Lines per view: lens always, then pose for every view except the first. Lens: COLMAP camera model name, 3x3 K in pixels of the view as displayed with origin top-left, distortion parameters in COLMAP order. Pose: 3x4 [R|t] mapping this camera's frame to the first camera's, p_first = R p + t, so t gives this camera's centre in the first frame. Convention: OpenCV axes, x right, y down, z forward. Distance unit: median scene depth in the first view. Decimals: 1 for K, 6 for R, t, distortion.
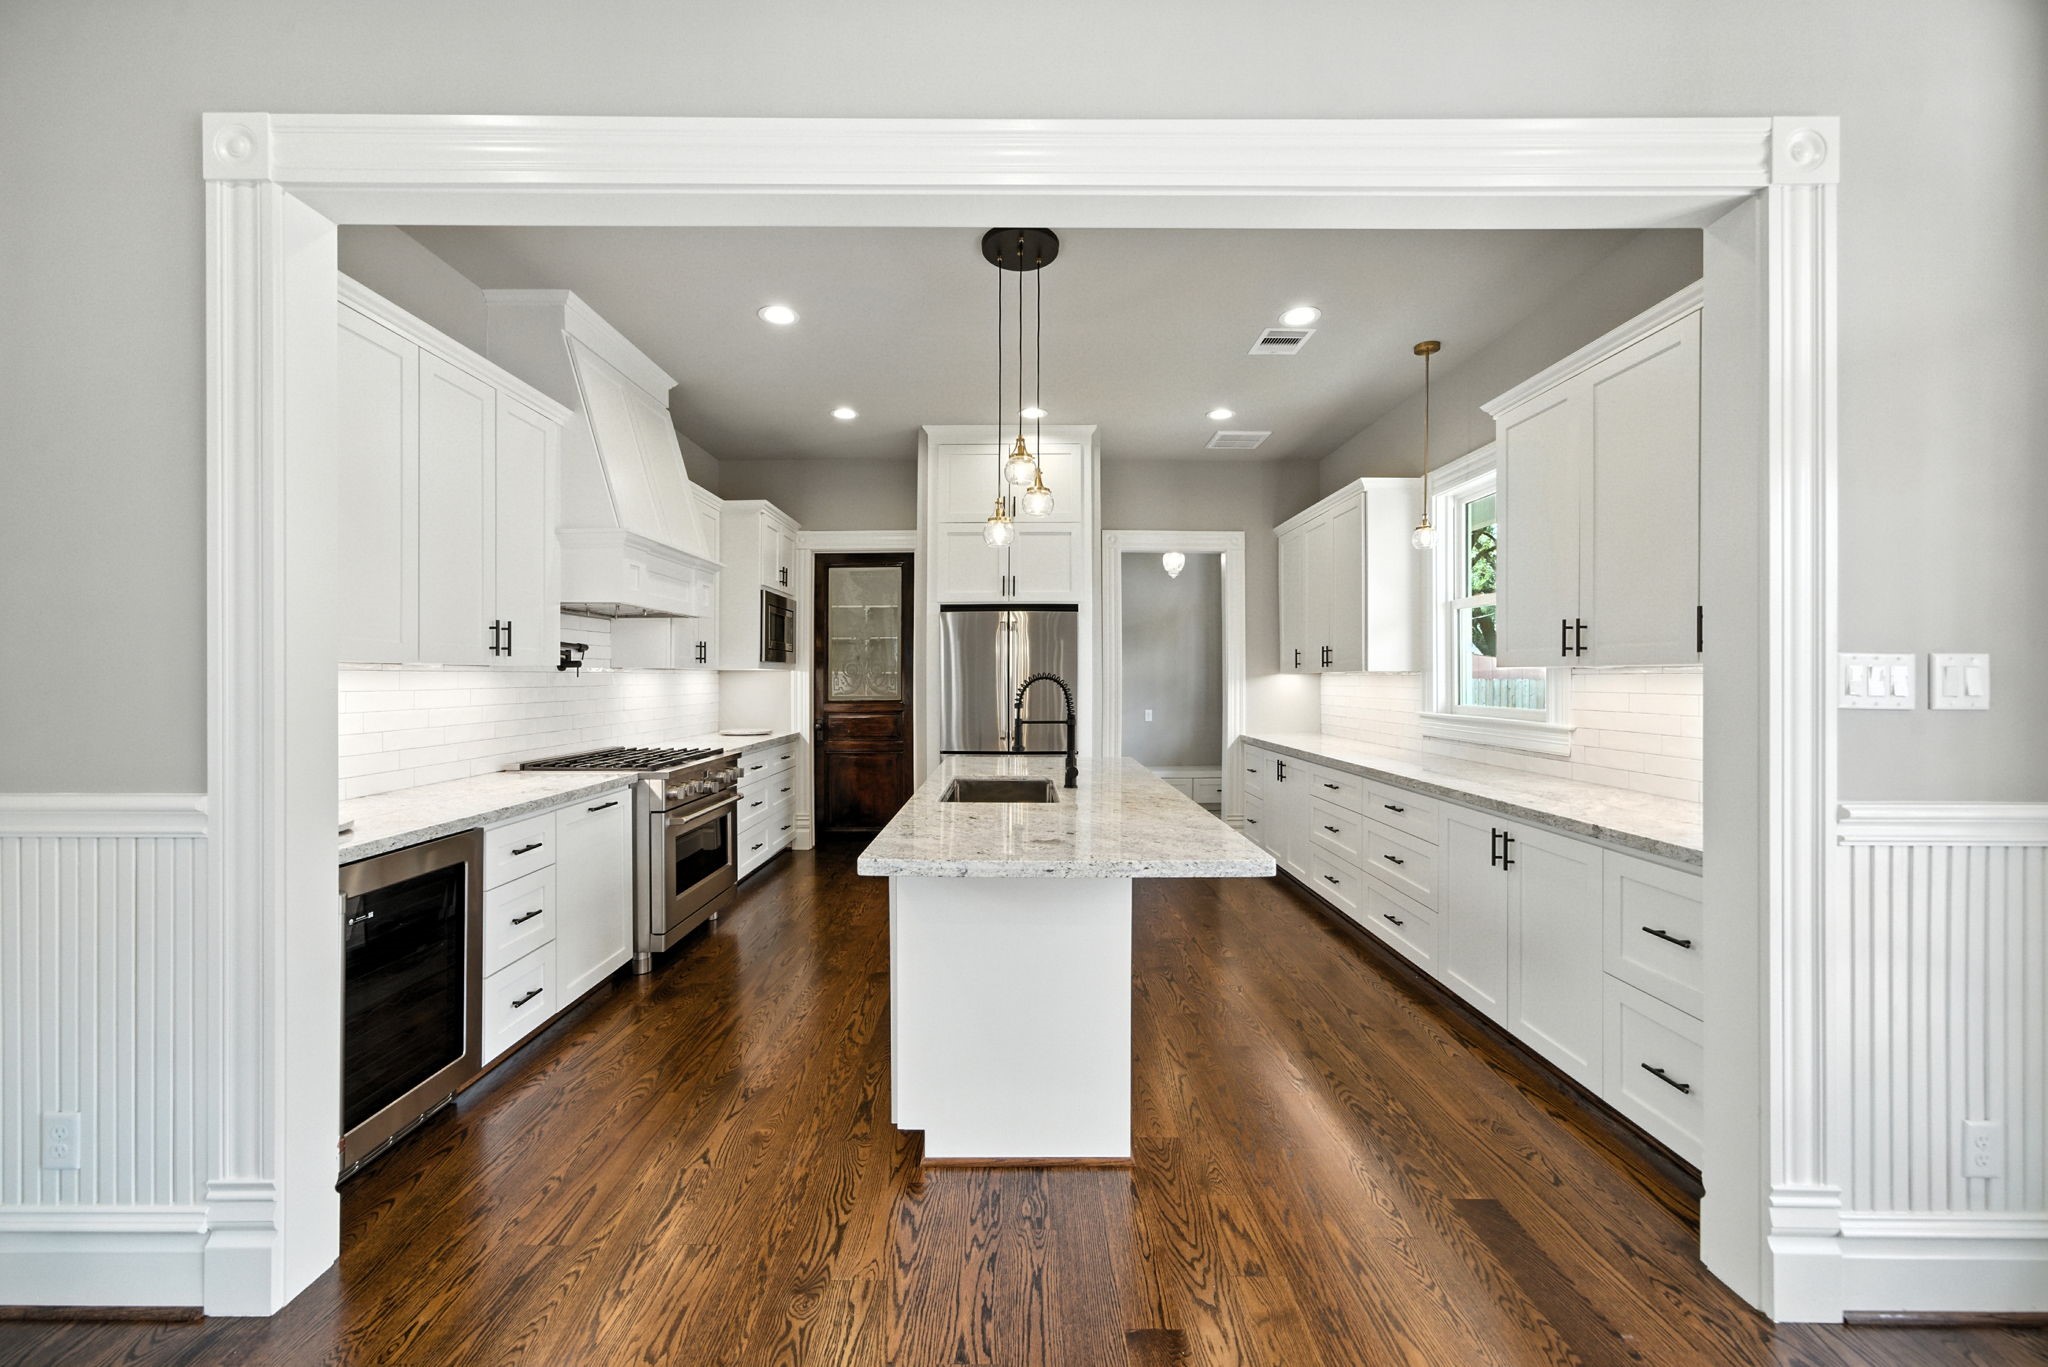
lens RADIAL K [[760.5, 0, 1024.0], [0, 760.5, 683.5], [0, 0, 1]] dist [-0.028702, 0.000080]
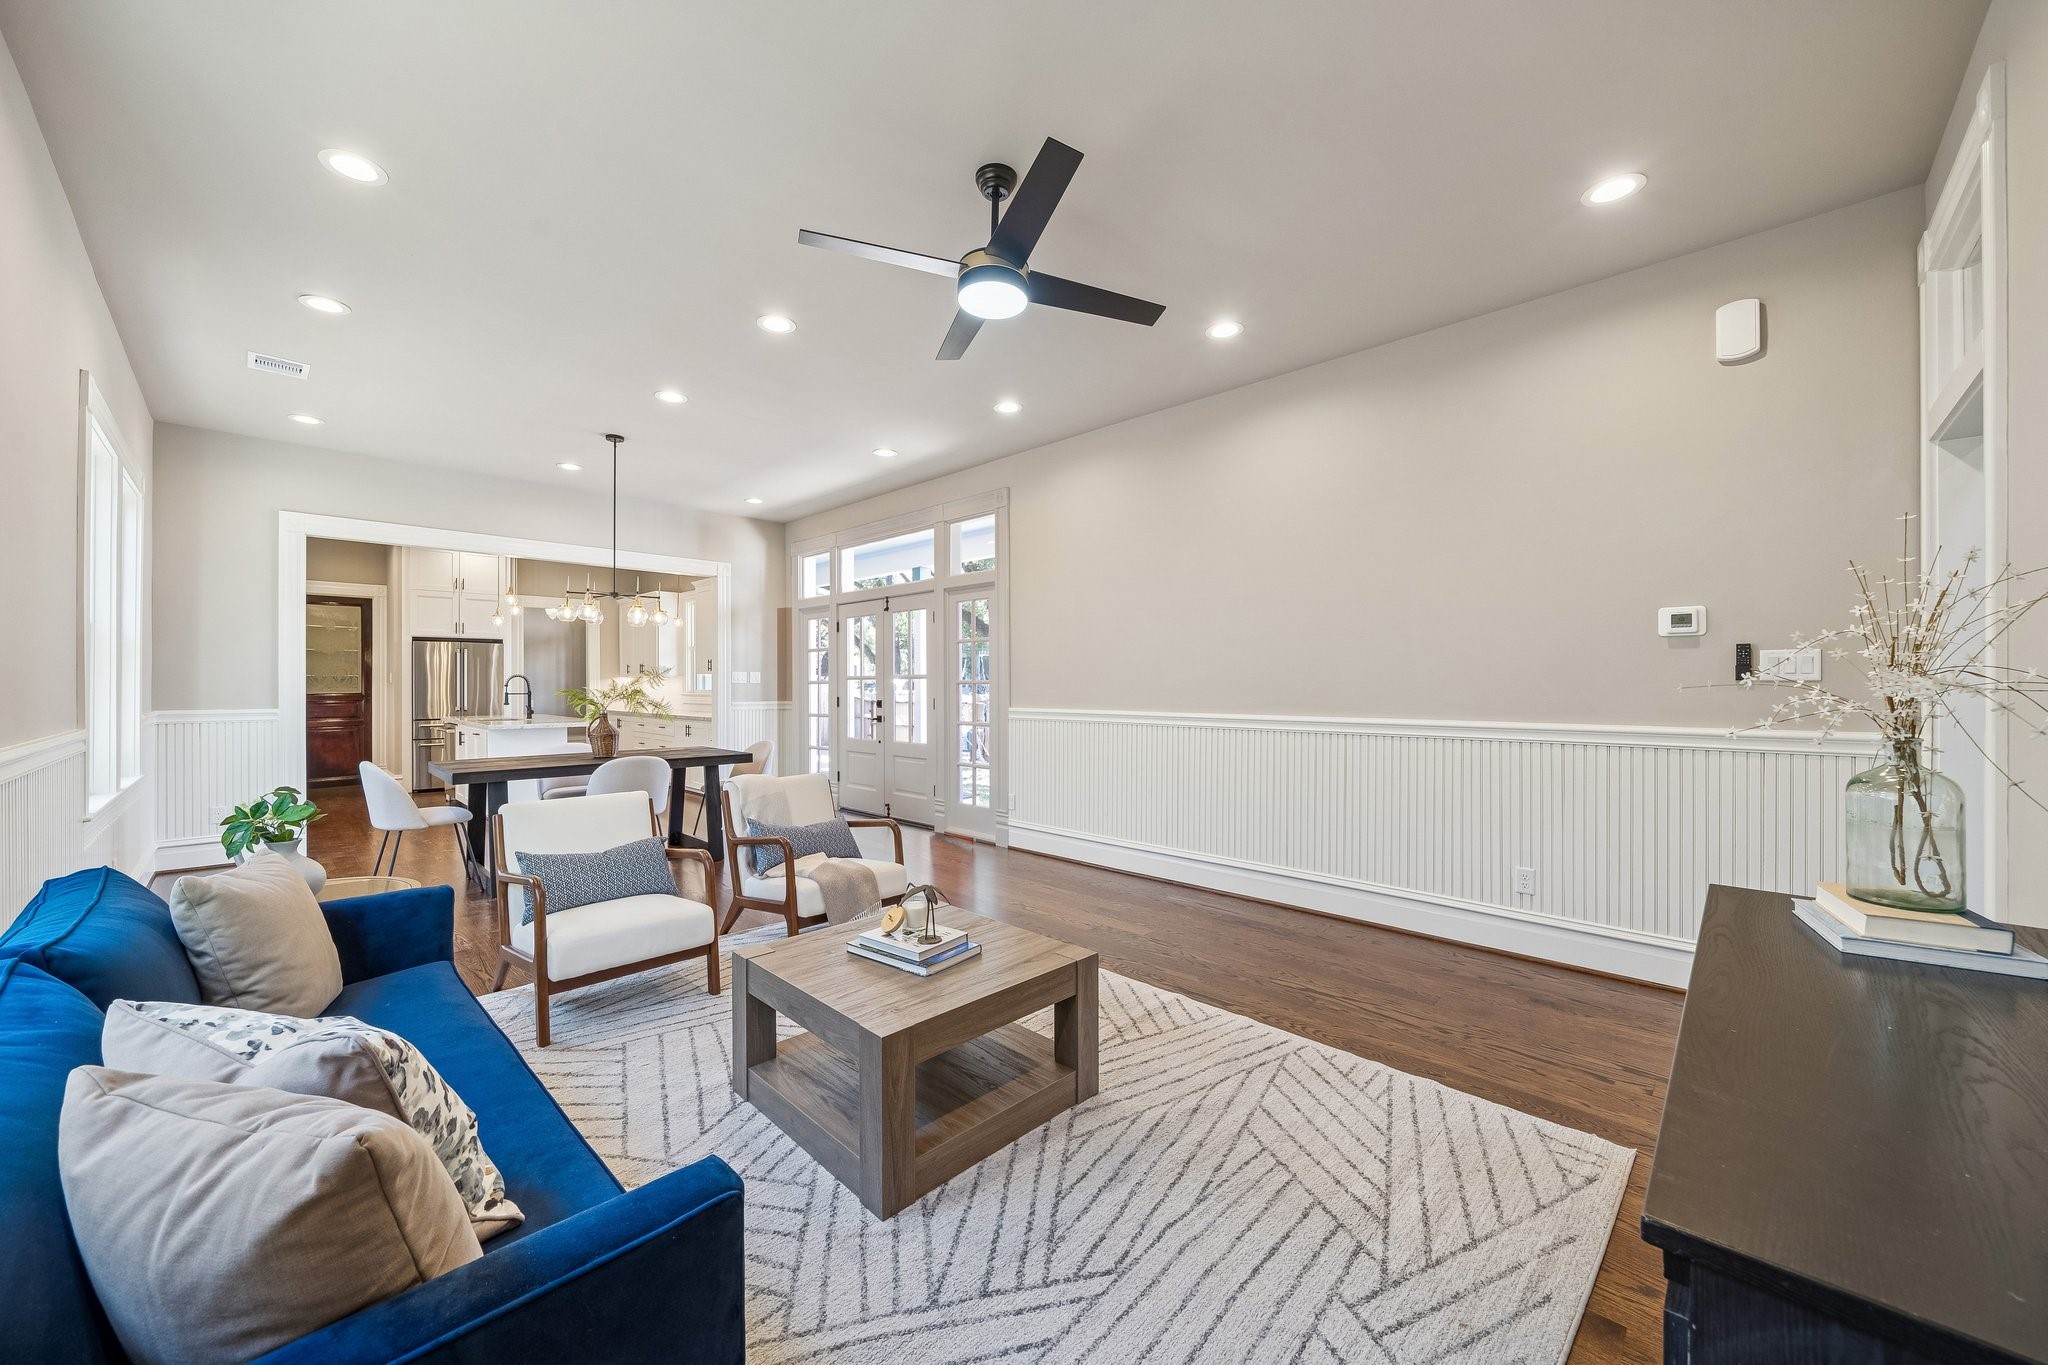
lens RADIAL K [[754.7, 0, 1007.3], [0, 754.7, 677.6], [0, 0, 1]] dist [0.002347, 0.000091]
pose [[0.718459, 0.002004, 0.695567, -0.385633], [0.007165, 0.999921, -0.010282, 0.022248], [-0.695533, 0.012371, 0.718388, -1.406670]]
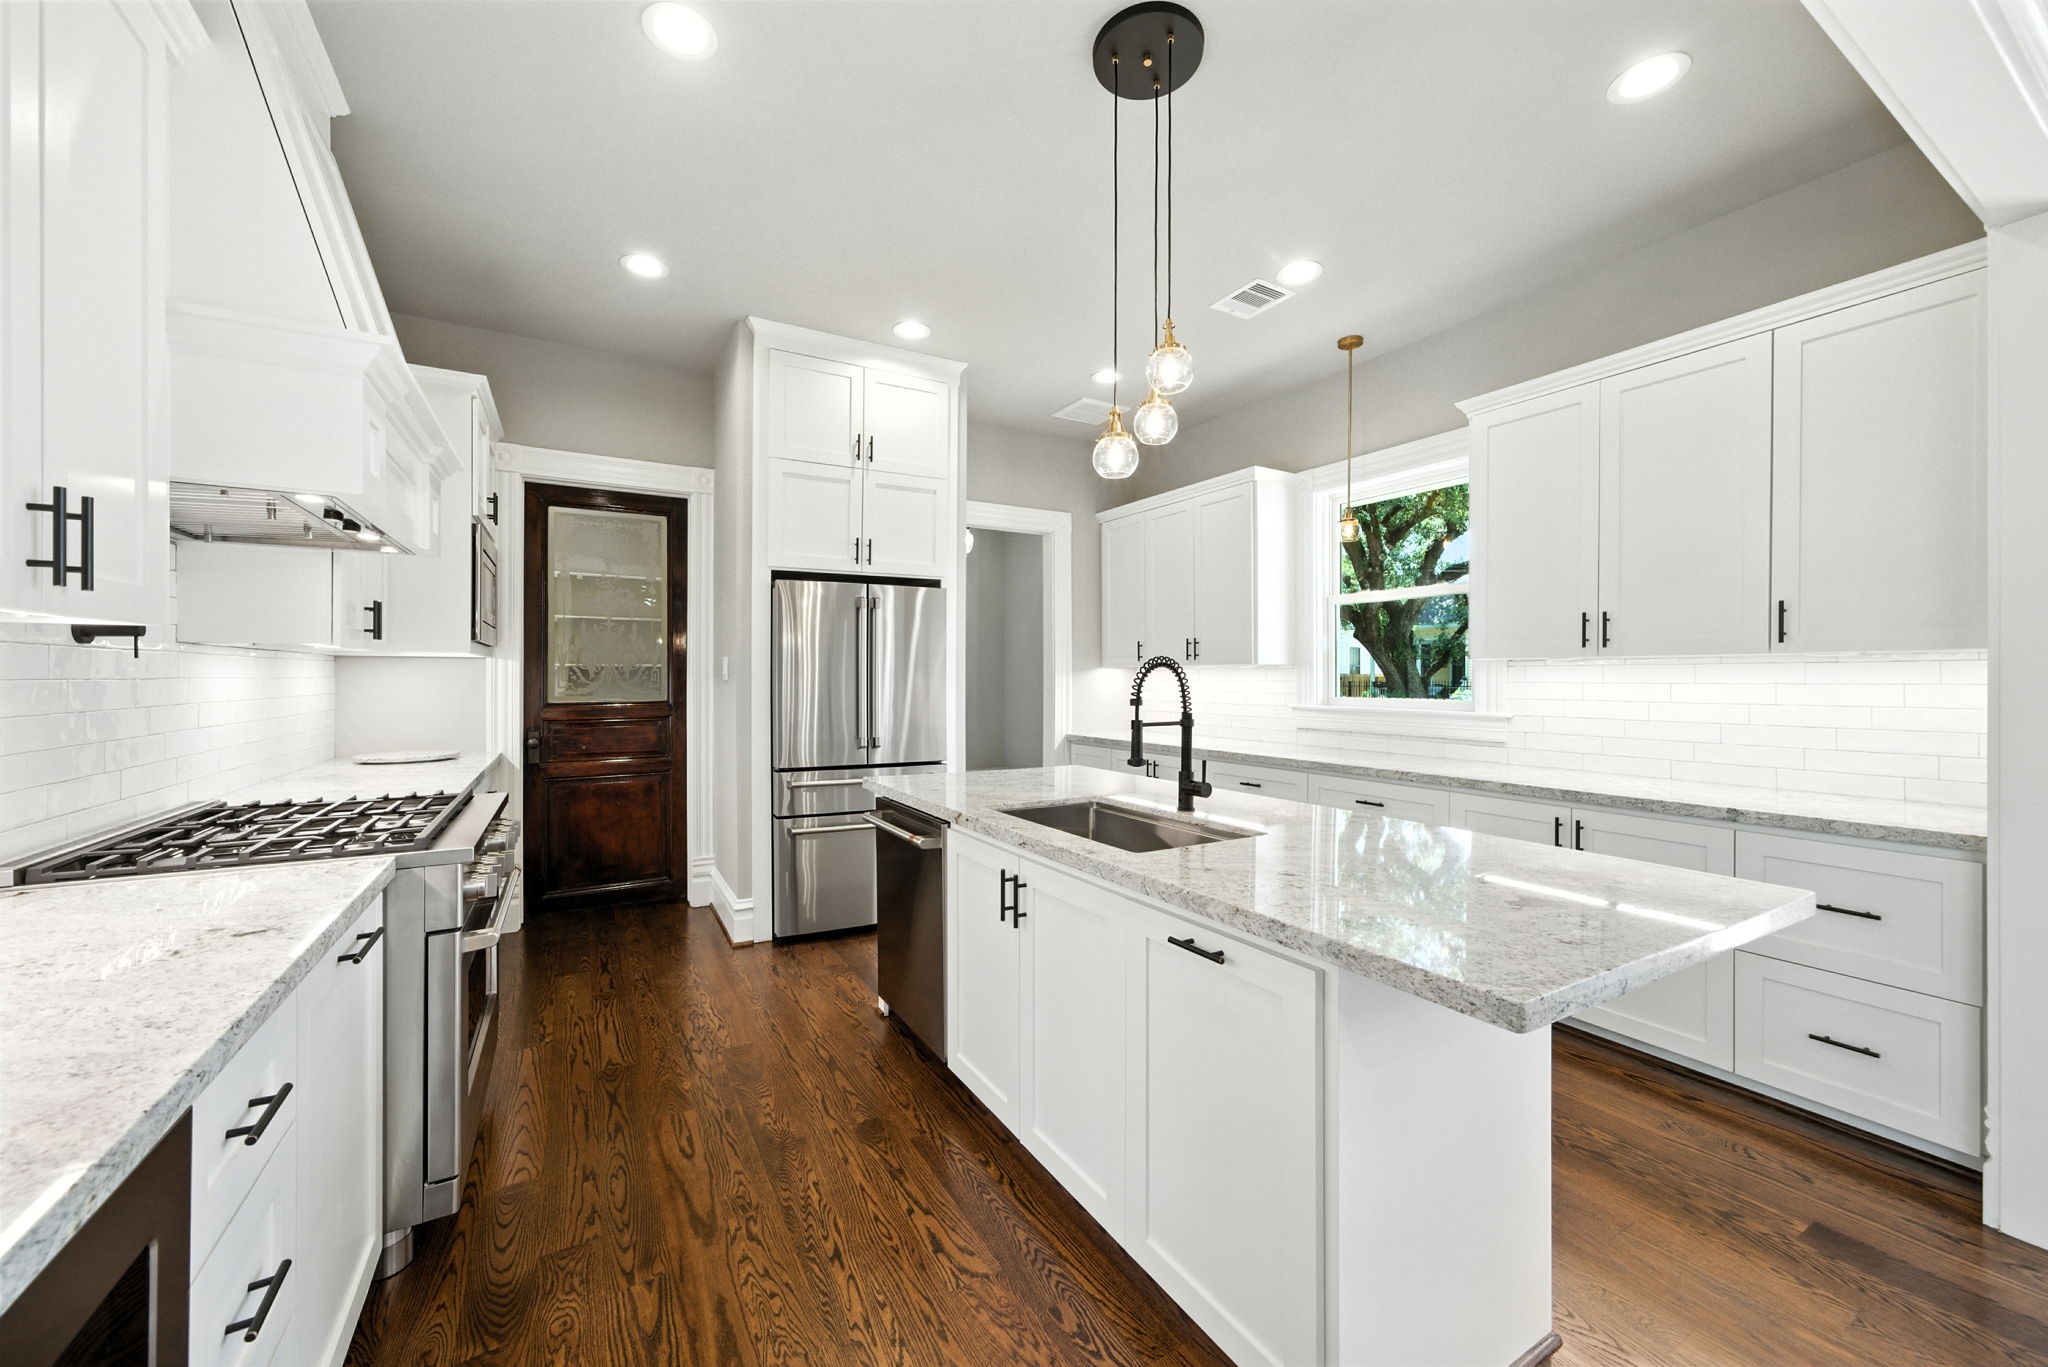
lens RADIAL K [[754.7, 0, 1007.3], [0, 754.7, 678.6], [0, 0, 1]] dist [0.002347, 0.000091]
pose [[0.872429, 0.000193, 0.488740, -0.307560], [0.002086, 0.999989, -0.004118, 0.006355], [-0.488736, 0.004612, 0.872420, 0.291885]]
